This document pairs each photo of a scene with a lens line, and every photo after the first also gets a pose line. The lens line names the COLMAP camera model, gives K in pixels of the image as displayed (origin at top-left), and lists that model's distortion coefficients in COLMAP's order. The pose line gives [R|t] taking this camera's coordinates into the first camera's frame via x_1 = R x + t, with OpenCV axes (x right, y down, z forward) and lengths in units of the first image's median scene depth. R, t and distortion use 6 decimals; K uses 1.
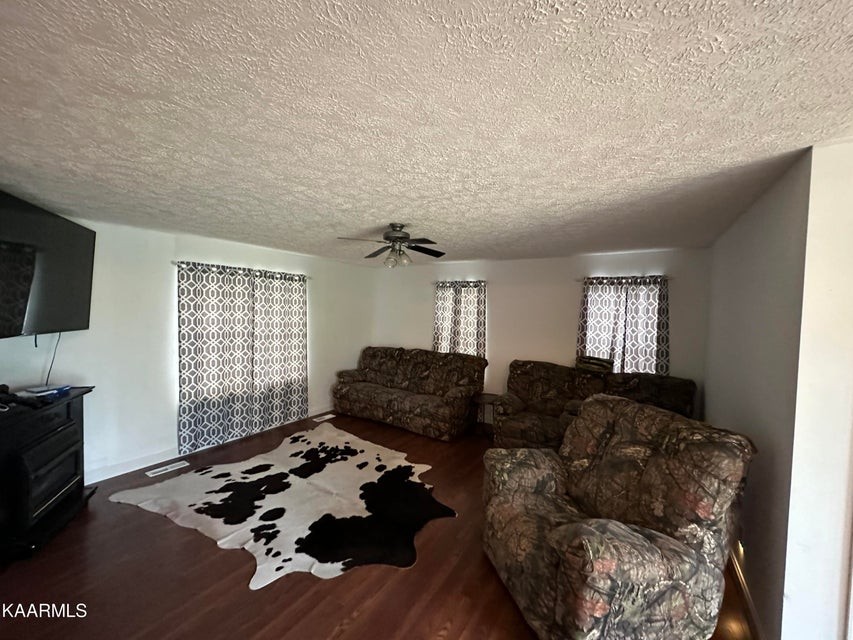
lens RADIAL K [[337.9, 0, 426.5], [0, 337.9, 320.5], [0, 0, 1]] dist [-0.002586, 0.000278]
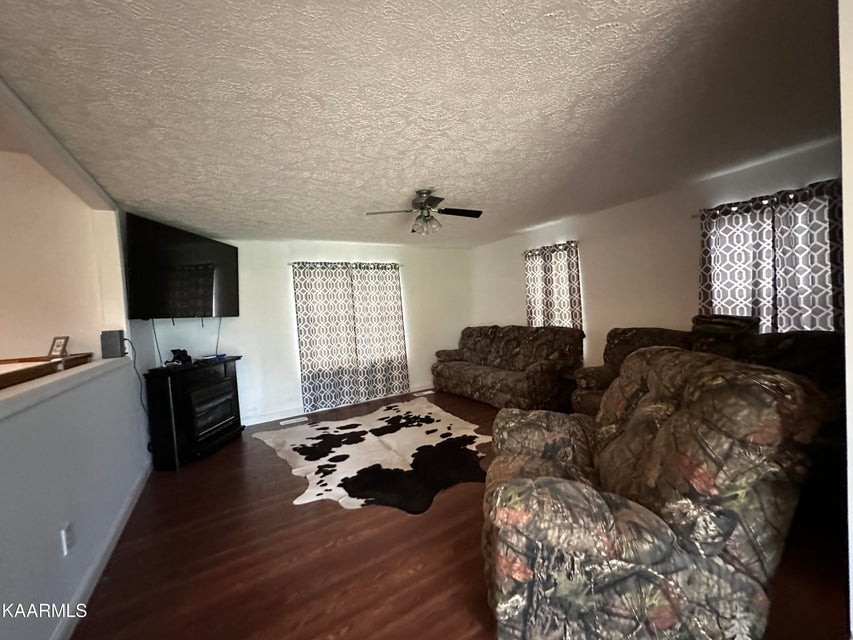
lens RADIAL K [[337.9, 0, 427.5], [0, 337.9, 320.6], [0, 0, 1]] dist [-0.002586, 0.000278]
pose [[0.891979, -0.066110, -0.447217, 0.338836], [0.070888, 0.997466, -0.006064, 0.106717], [0.446484, -0.026293, 0.894405, 0.079738]]
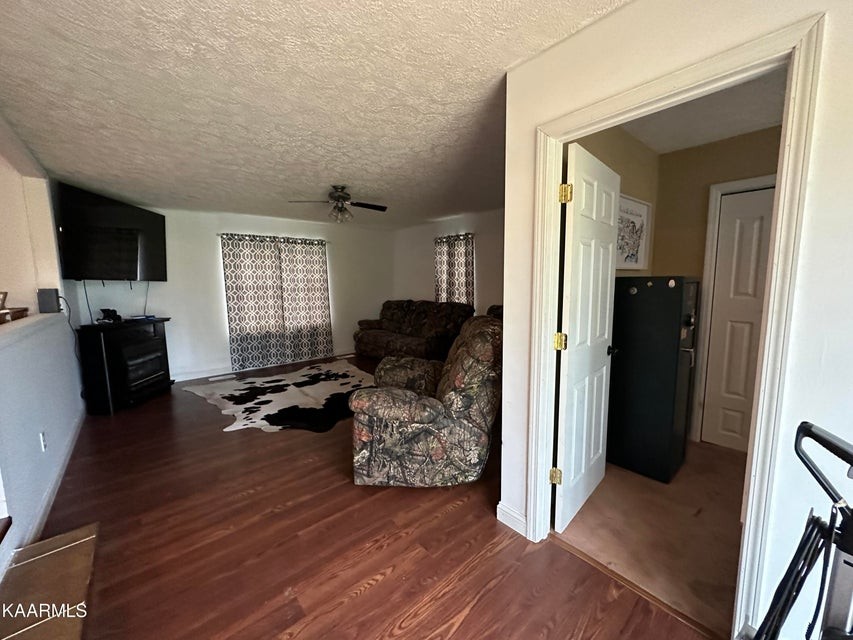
lens RADIAL K [[337.9, 0, 427.5], [0, 337.9, 320.6], [0, 0, 1]] dist [-0.002586, 0.000278]
pose [[0.957492, -0.005143, -0.288412, 0.560144], [0.028243, 0.996708, 0.075990, 0.118642], [0.287072, -0.080906, 0.954486, -0.131707]]
